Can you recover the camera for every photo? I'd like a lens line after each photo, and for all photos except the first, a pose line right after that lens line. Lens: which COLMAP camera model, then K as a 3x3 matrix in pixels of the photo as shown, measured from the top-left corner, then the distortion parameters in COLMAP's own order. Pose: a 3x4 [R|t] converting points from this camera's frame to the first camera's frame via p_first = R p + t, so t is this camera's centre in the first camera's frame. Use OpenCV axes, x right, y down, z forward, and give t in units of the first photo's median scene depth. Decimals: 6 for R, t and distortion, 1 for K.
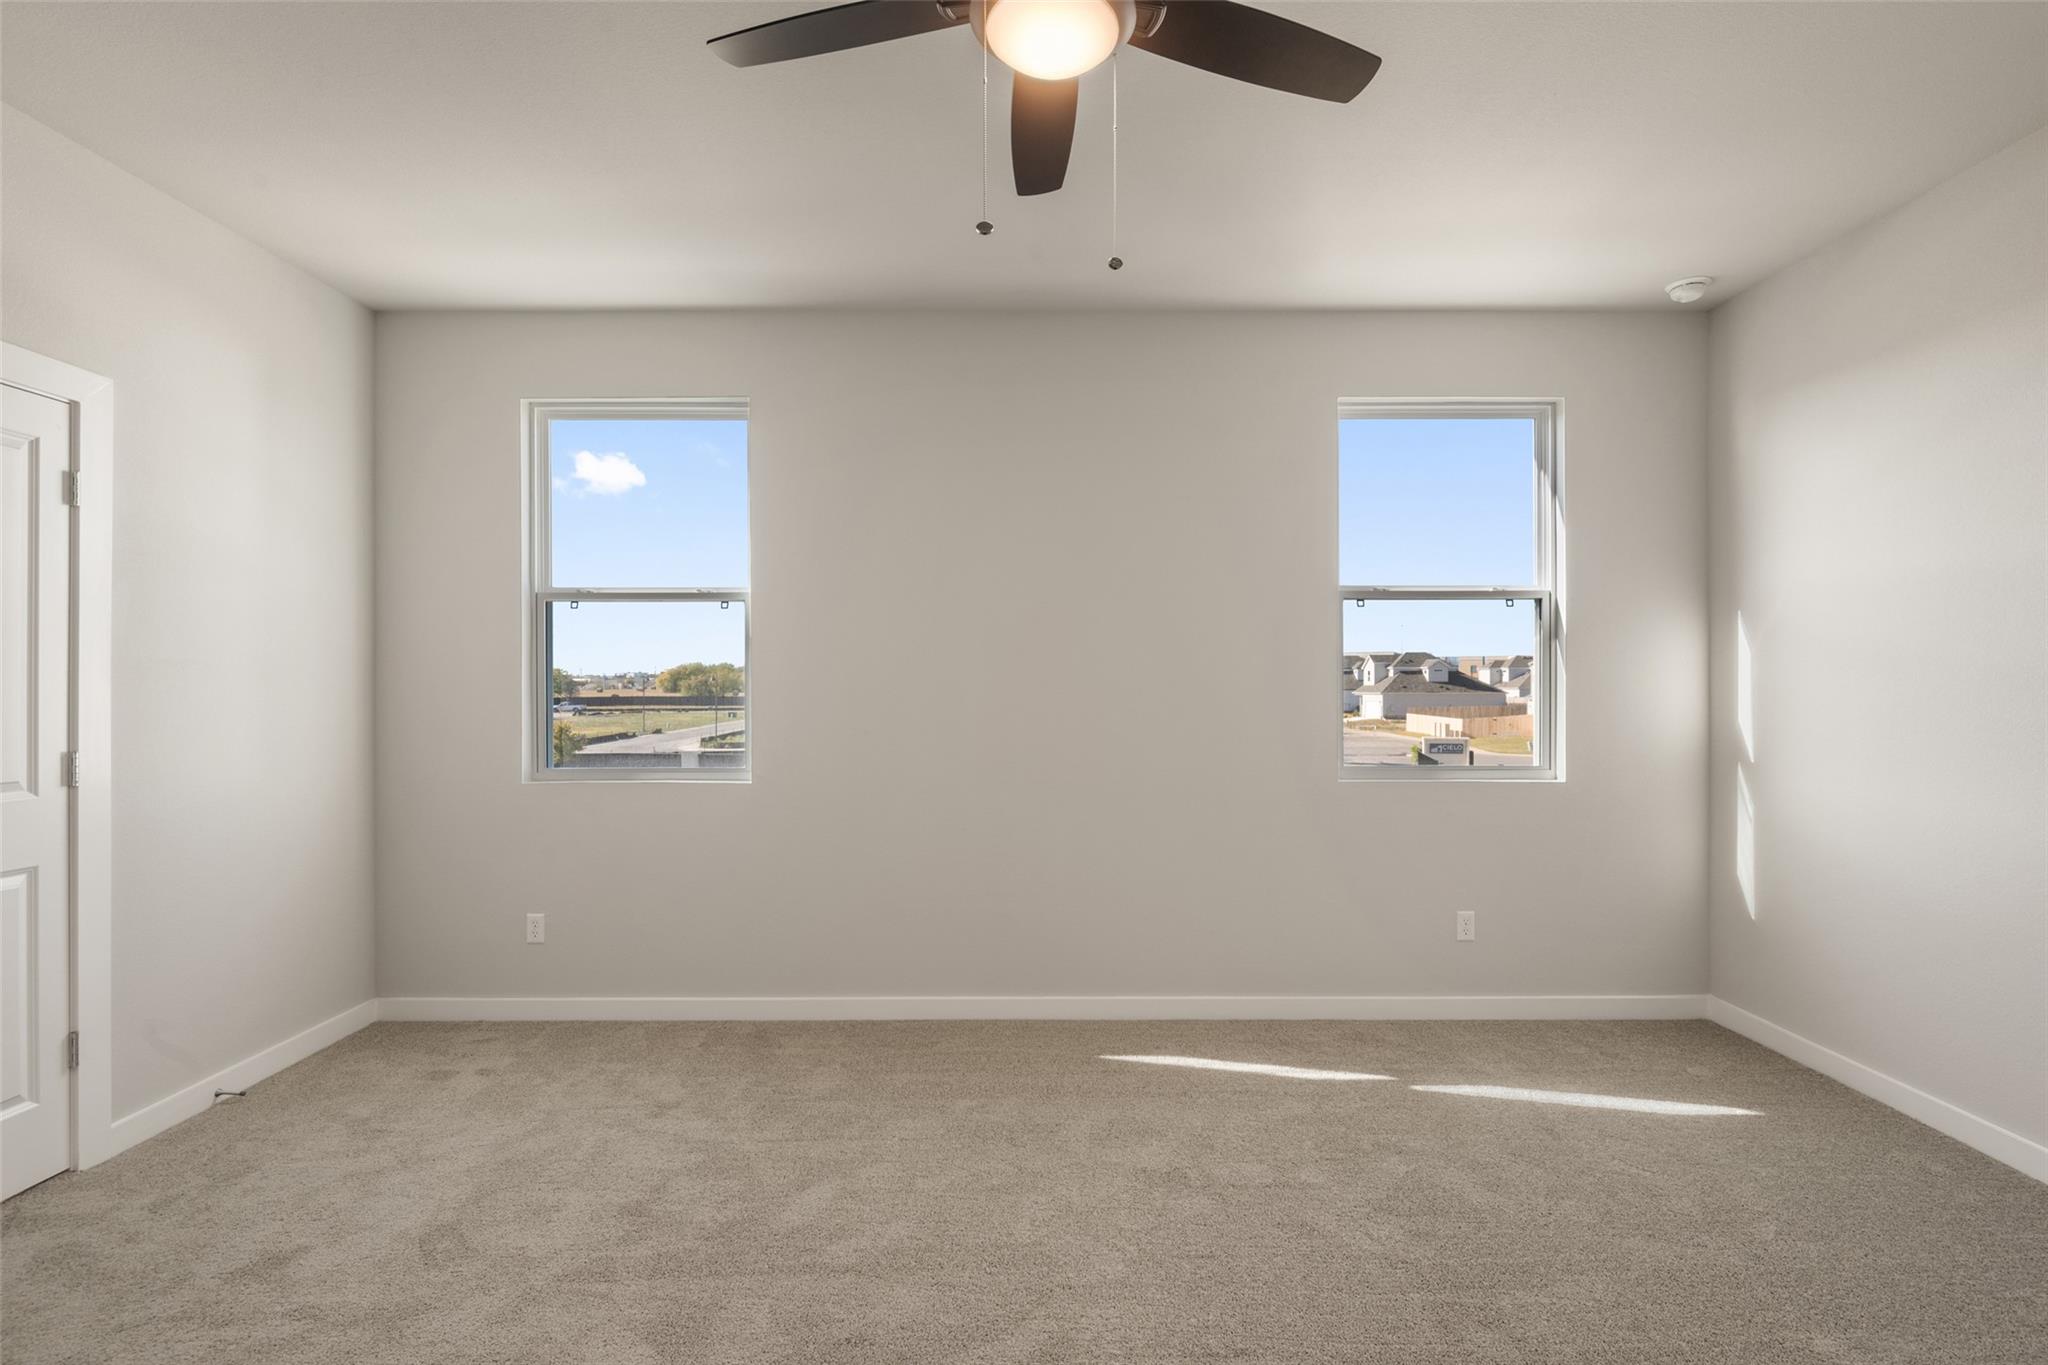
lens RADIAL K [[934.2, 0, 1031.8], [0, 934.2, 685.8], [0, 0, 1]] dist [0.000767, -0.000536]
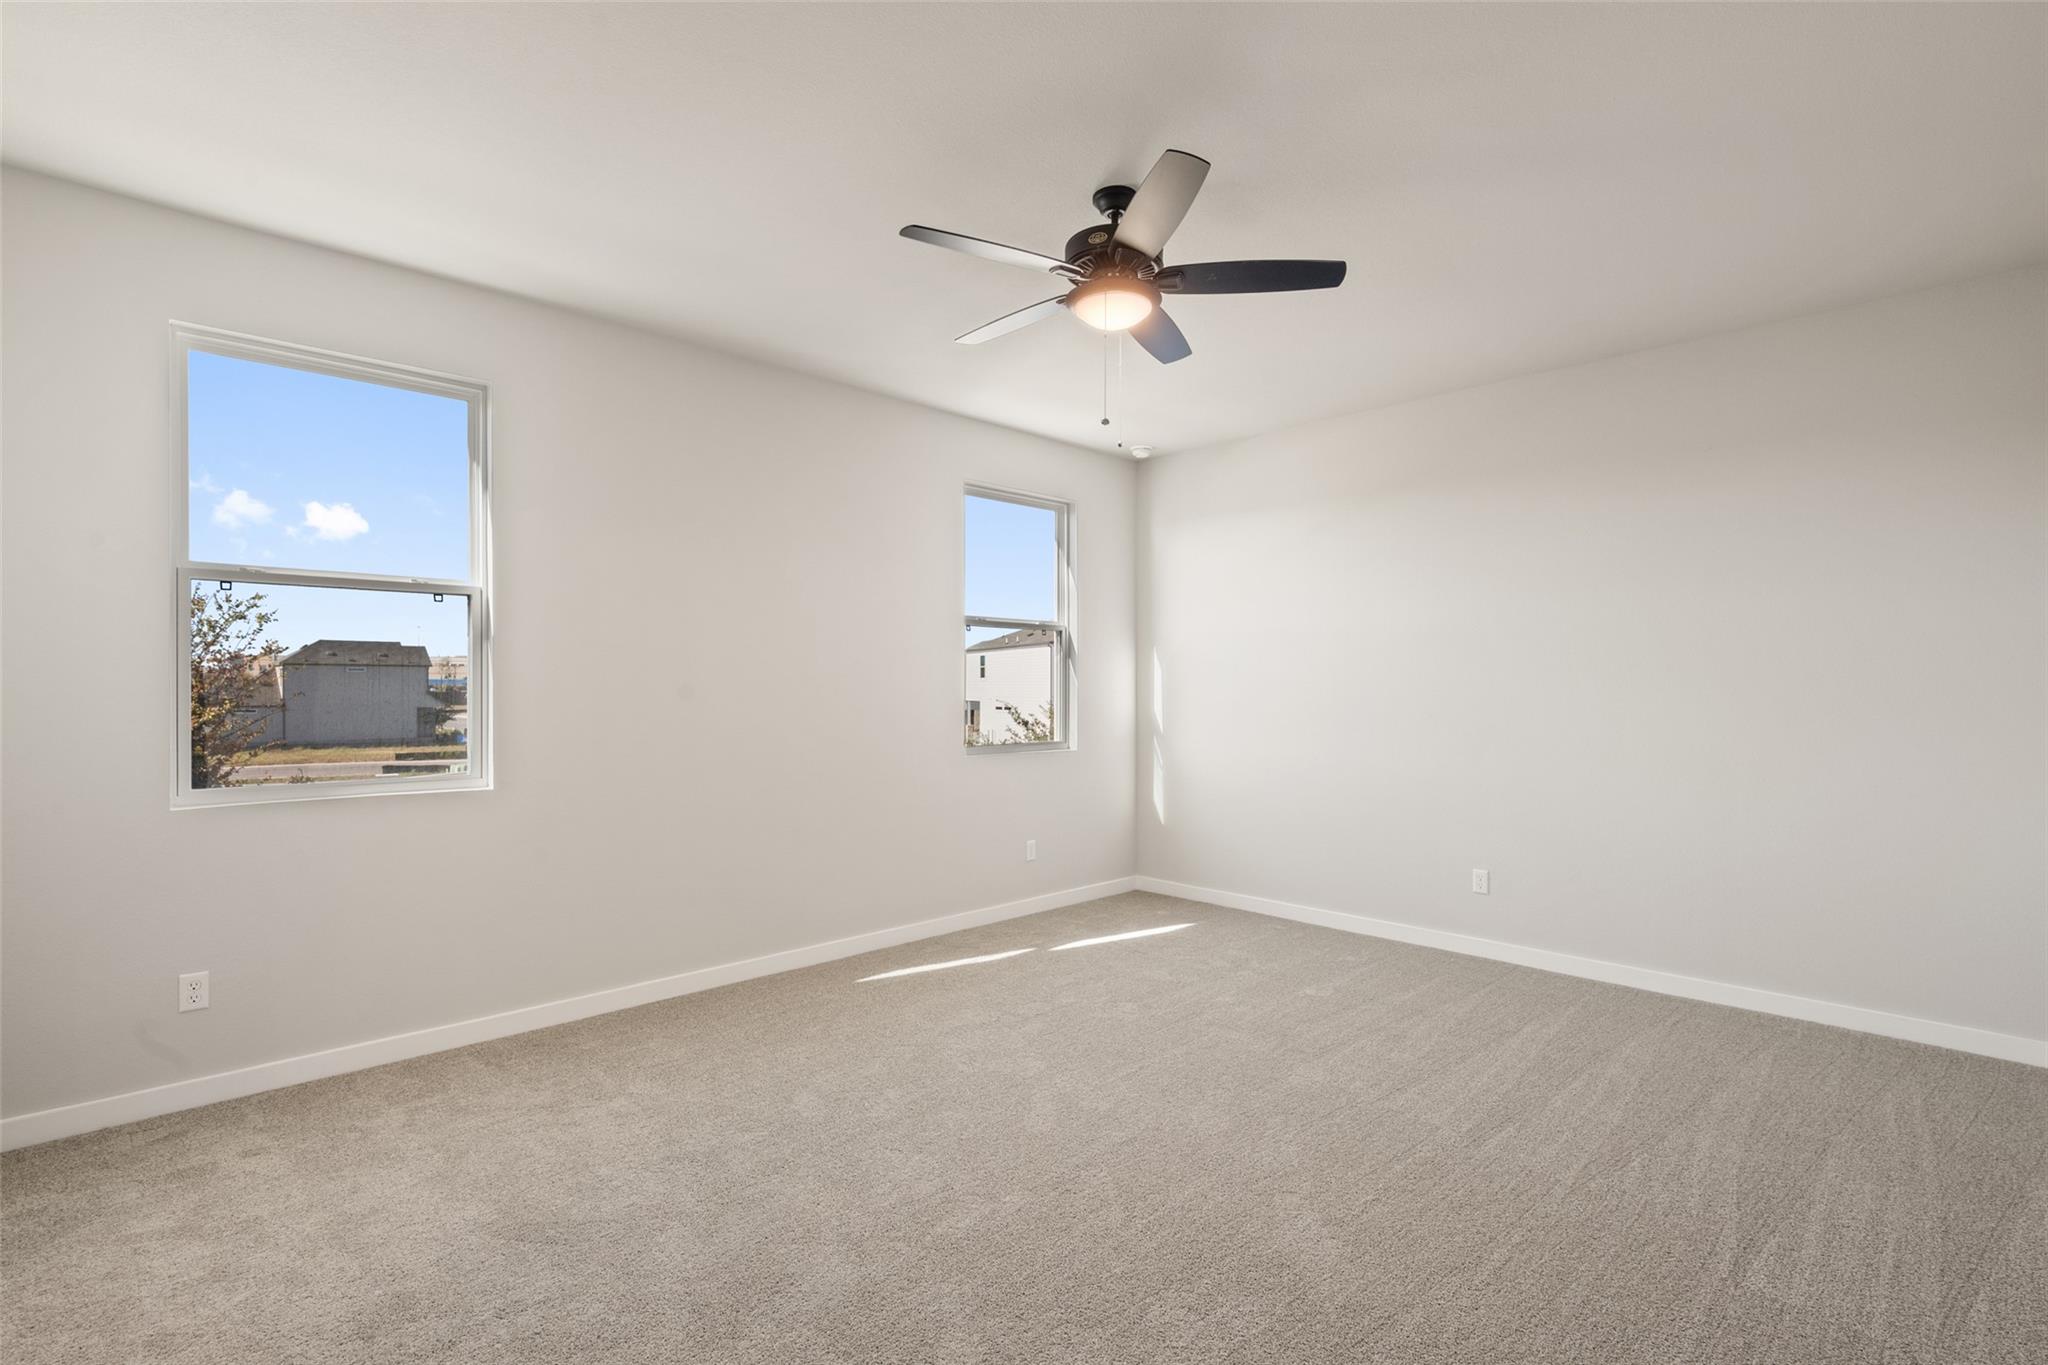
lens RADIAL K [[943.1, 0, 1016.0], [0, 943.1, 697.0], [0, 0, 1]] dist [-0.001470, -0.000400]
pose [[0.721357, -0.004041, 0.692552, -0.611764], [-0.004311, 0.999937, 0.010325, -0.002181], [-0.692550, -0.010434, 0.721294, -0.060425]]
